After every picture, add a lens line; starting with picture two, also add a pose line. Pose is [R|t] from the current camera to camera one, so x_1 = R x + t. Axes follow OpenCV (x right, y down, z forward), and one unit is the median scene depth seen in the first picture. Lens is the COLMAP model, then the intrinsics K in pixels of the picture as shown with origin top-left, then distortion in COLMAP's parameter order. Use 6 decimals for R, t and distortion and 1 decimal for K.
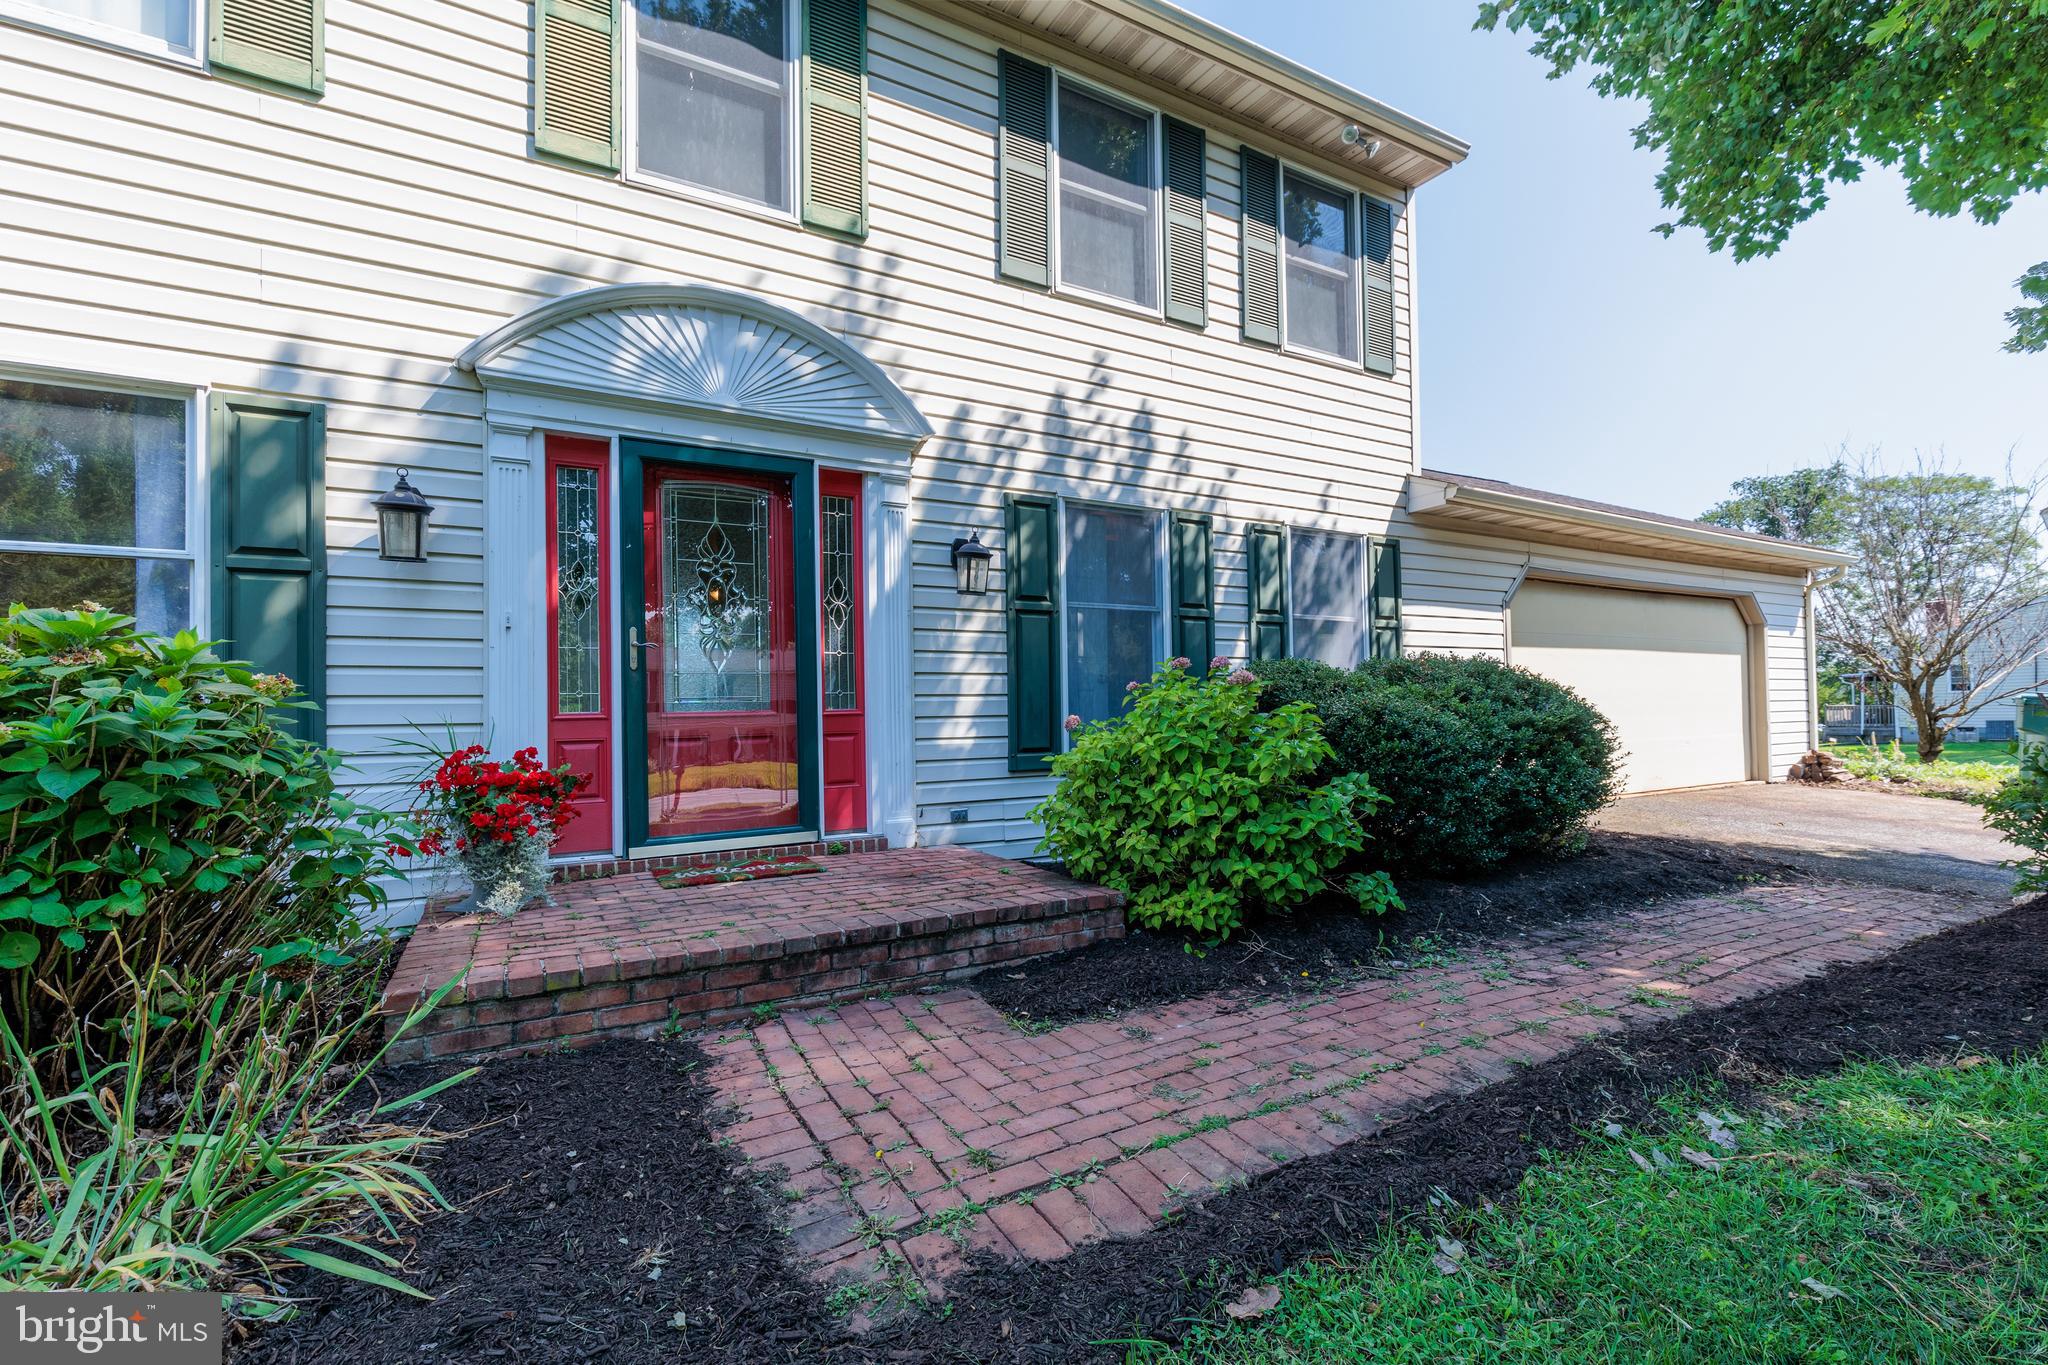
lens RADIAL K [[911.1, 0, 1024.0], [0, 911.1, 682.5], [0, 0, 1]] dist [0.000697, 0.000044]
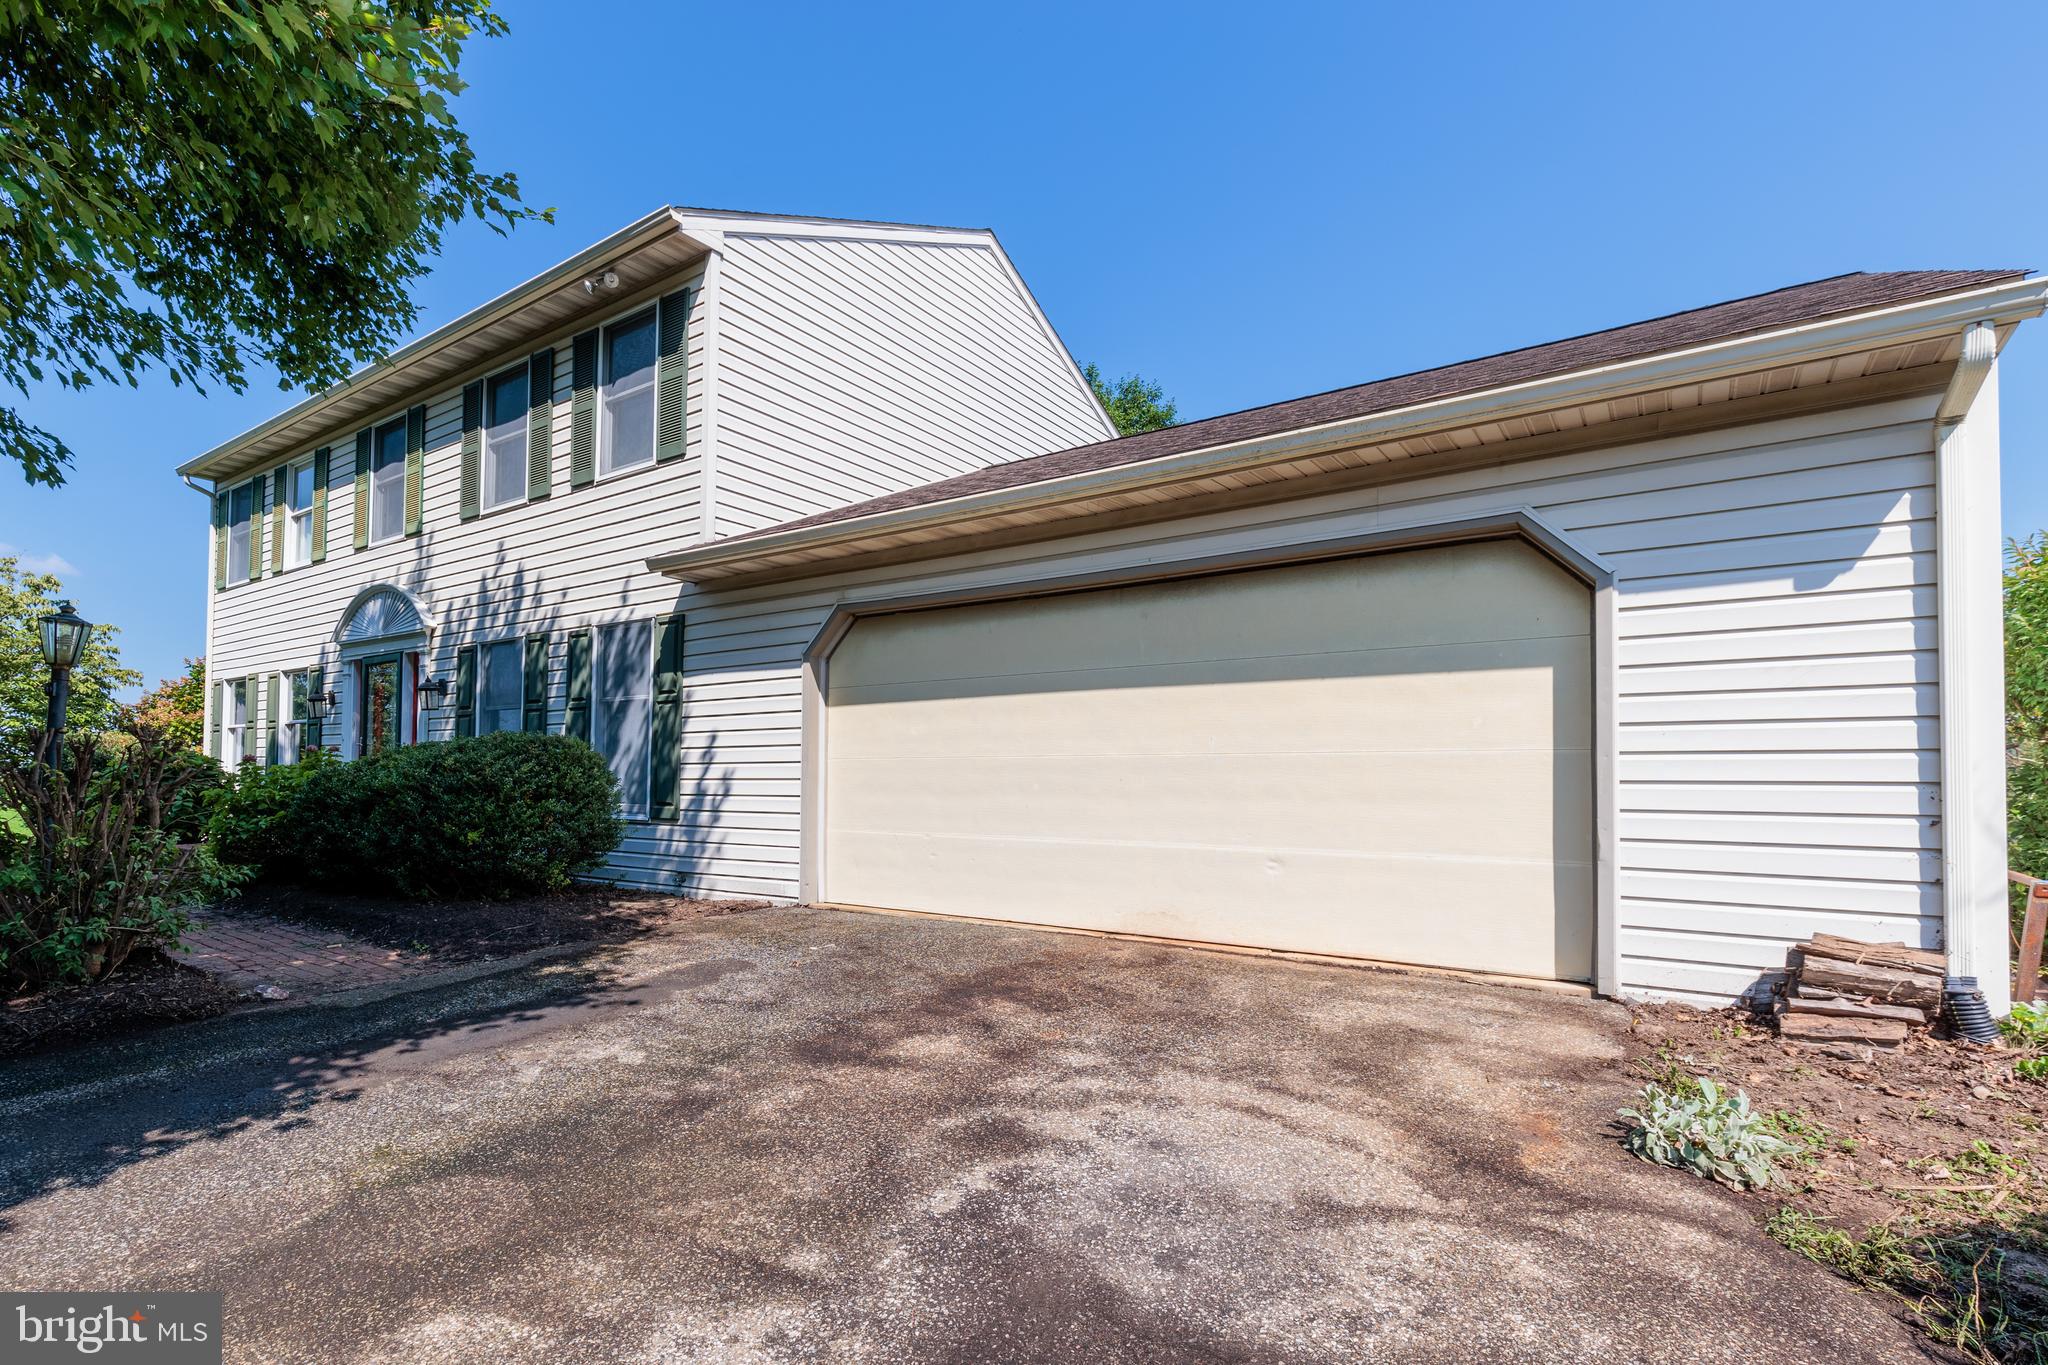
lens RADIAL K [[950.2, 0, 1022.3], [0, 950.2, 751.8], [0, 0, 1]] dist [0.000652, -0.000001]
pose [[0.439521, -0.014841, -0.898110, 1.735225], [0.009548, 0.999884, -0.011850, 0.016069], [0.898181, -0.003367, 0.439612, 0.990420]]
